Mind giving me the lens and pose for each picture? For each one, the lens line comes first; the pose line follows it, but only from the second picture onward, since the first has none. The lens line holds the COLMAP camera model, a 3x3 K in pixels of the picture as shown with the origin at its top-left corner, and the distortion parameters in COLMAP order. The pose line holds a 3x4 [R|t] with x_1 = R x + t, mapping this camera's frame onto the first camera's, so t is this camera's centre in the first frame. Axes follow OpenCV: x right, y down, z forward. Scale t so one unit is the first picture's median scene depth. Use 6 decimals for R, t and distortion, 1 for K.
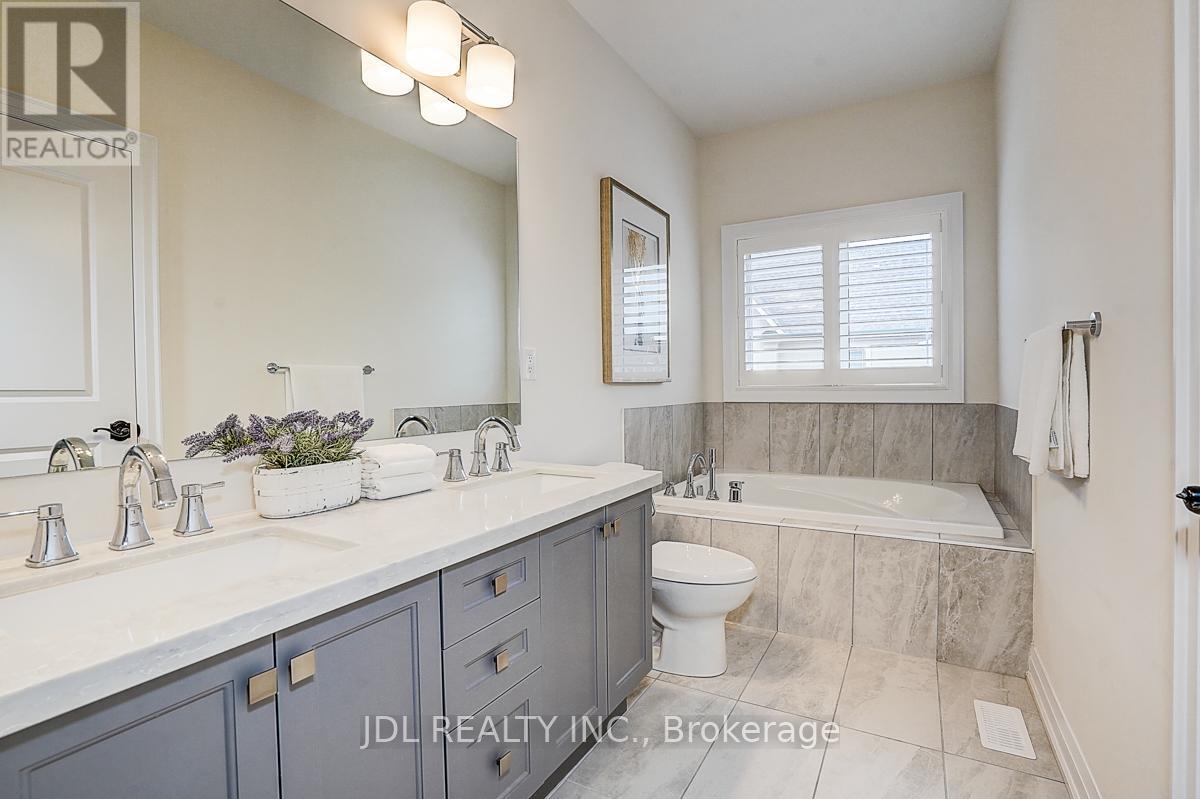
lens RADIAL K [[556.6, 0, 600.0], [0, 556.6, 399.5], [0, 0, 1]] dist [-0.066043, 0.026089]
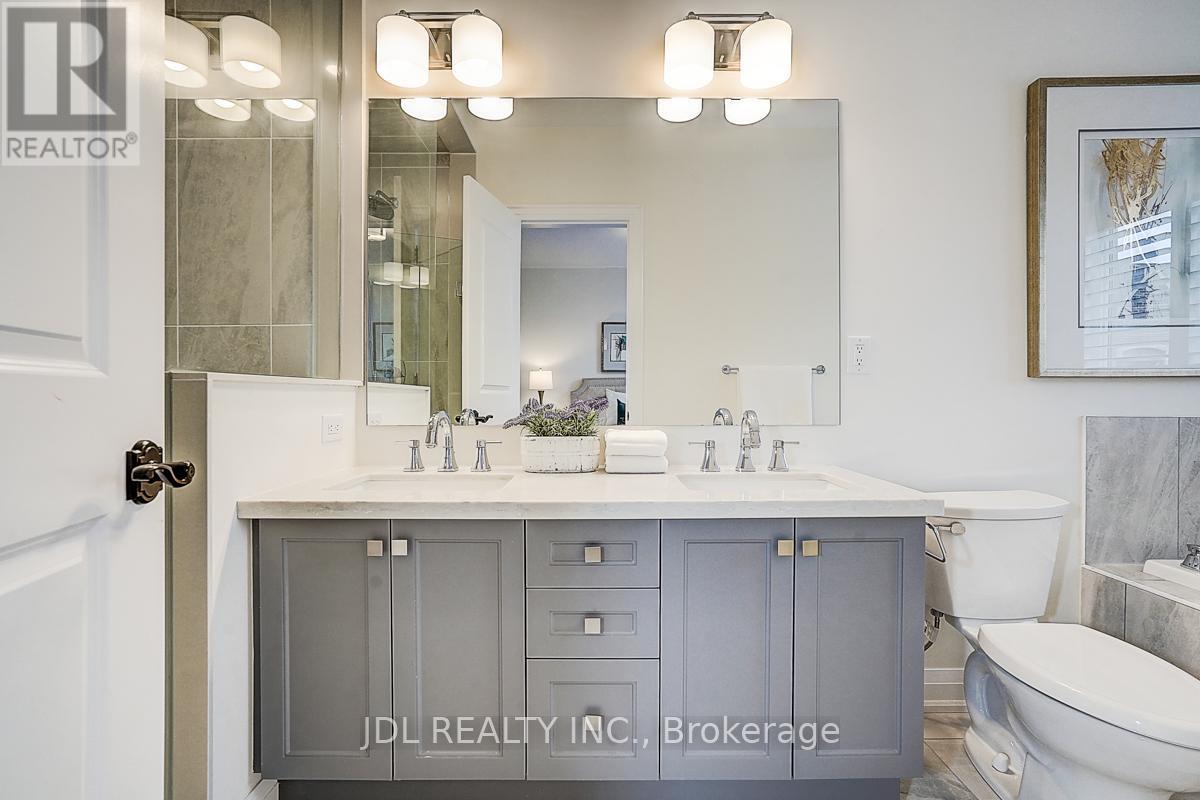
lens RADIAL K [[540.2, 0, 600.0], [0, 540.2, 400.0], [0, 0, 1]] dist [-0.045620, 0.022487]
pose [[0.503830, 0.019664, -0.863579, 0.319177], [-0.025617, 0.999641, 0.007817, 0.007510], [0.863423, 0.018184, 0.504153, 0.199447]]
